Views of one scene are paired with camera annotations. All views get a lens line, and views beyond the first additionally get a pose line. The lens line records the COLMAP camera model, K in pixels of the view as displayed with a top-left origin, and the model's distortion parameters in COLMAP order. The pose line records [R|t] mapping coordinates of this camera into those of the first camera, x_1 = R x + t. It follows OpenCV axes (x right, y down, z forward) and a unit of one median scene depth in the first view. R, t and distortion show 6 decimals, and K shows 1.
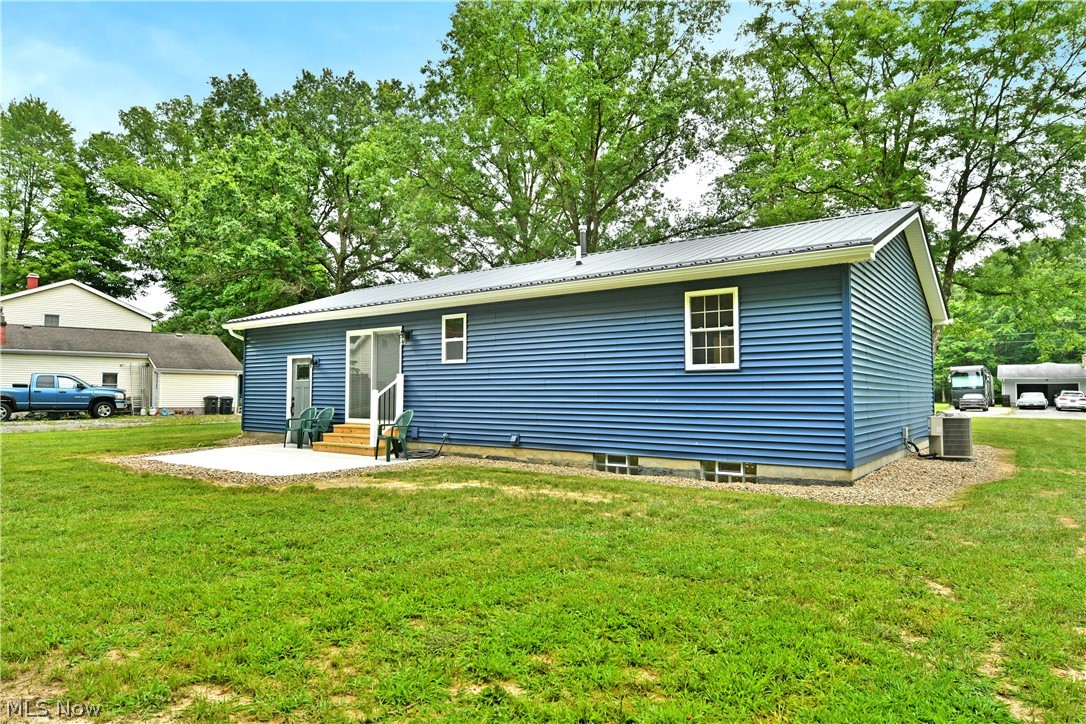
lens RADIAL K [[653.6, 0, 543.0], [0, 653.6, 362.0], [0, 0, 1]] dist [-0.010005, -0.001442]
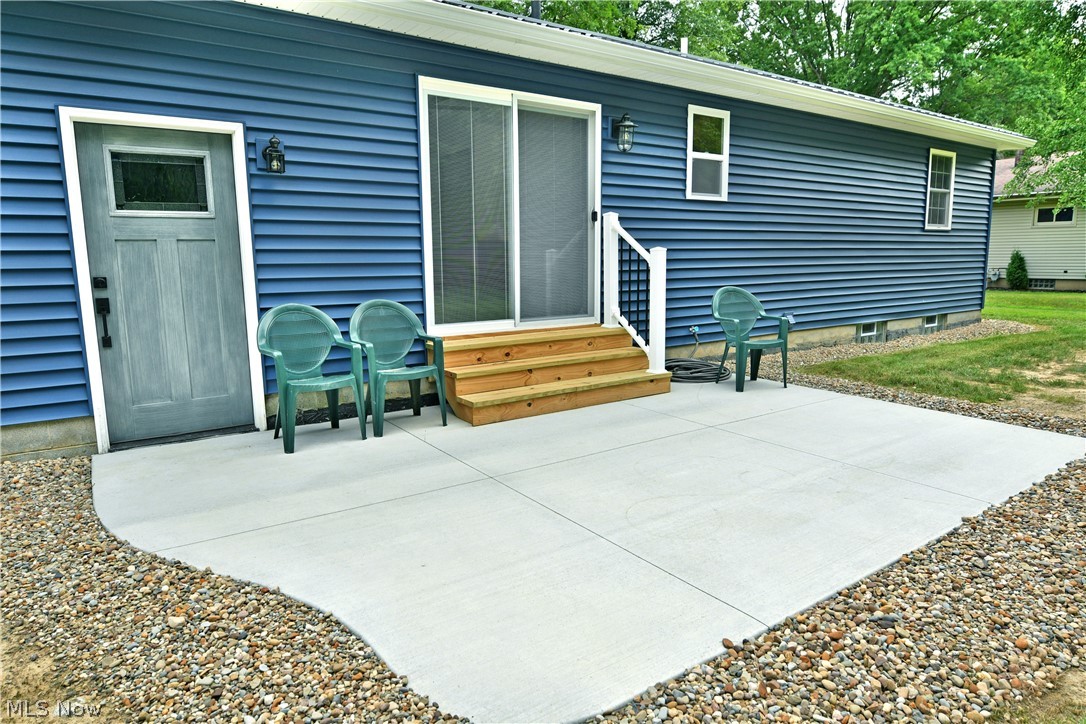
lens RADIAL K [[653.6, 0, 543.0], [0, 653.6, 362.0], [0, 0, 1]] dist [-0.010005, -0.001442]
pose [[0.326062, -0.161285, 0.931489, -0.729038], [-0.041418, 0.981955, 0.184522, 0.040747], [-0.944441, -0.098745, 0.313498, 0.949206]]
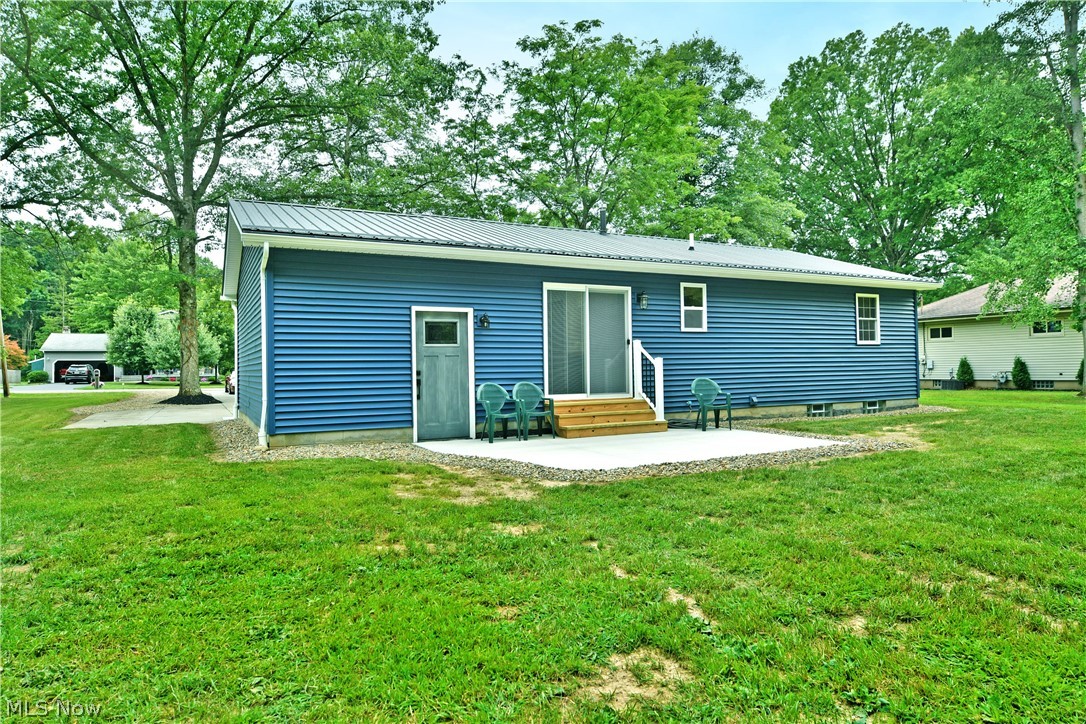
lens RADIAL K [[653.6, 0, 543.0], [0, 653.6, 362.0], [0, 0, 1]] dist [-0.010005, -0.001442]
pose [[0.441336, -0.006794, 0.897316, -1.156930], [-0.032602, 0.999190, 0.023601, 0.032907], [-0.896749, -0.039670, 0.440757, 0.766034]]
